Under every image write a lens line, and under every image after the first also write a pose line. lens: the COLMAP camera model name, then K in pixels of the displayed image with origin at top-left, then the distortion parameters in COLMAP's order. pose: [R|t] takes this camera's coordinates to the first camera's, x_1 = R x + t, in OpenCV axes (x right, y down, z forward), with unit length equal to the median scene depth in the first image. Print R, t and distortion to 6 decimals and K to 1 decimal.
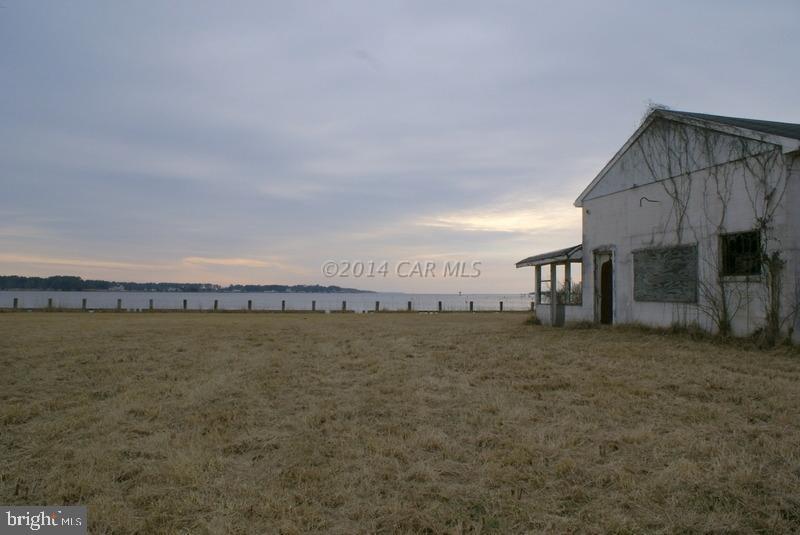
lens RADIAL K [[639.0, 0, 400.0], [0, 639.0, 267.5], [0, 0, 1]] dist [-0.150195, 0.143940]
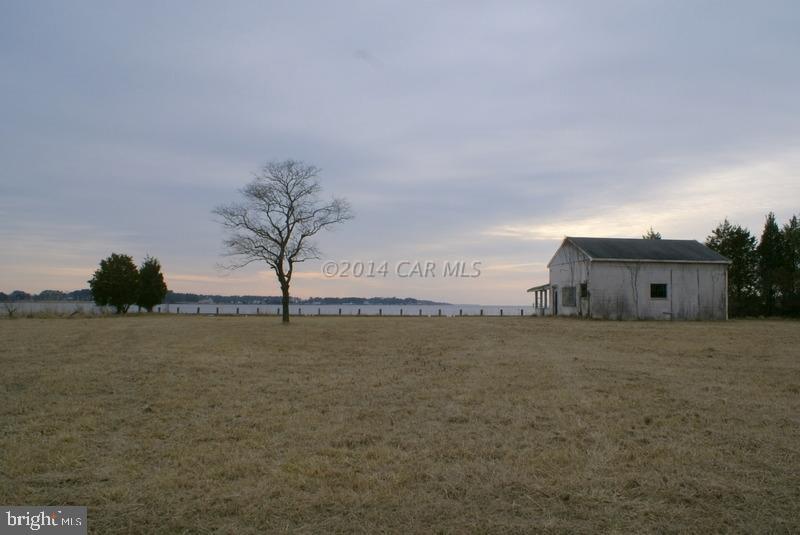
lens RADIAL K [[636.0, 0, 400.0], [0, 636.0, 267.5], [0, 0, 1]] dist [-0.152608, 0.143095]
pose [[0.993089, -0.007870, -0.117097, -0.001794], [0.005616, 0.999793, -0.019564, -0.047034], [0.117226, 0.018771, 0.992928, -1.311172]]
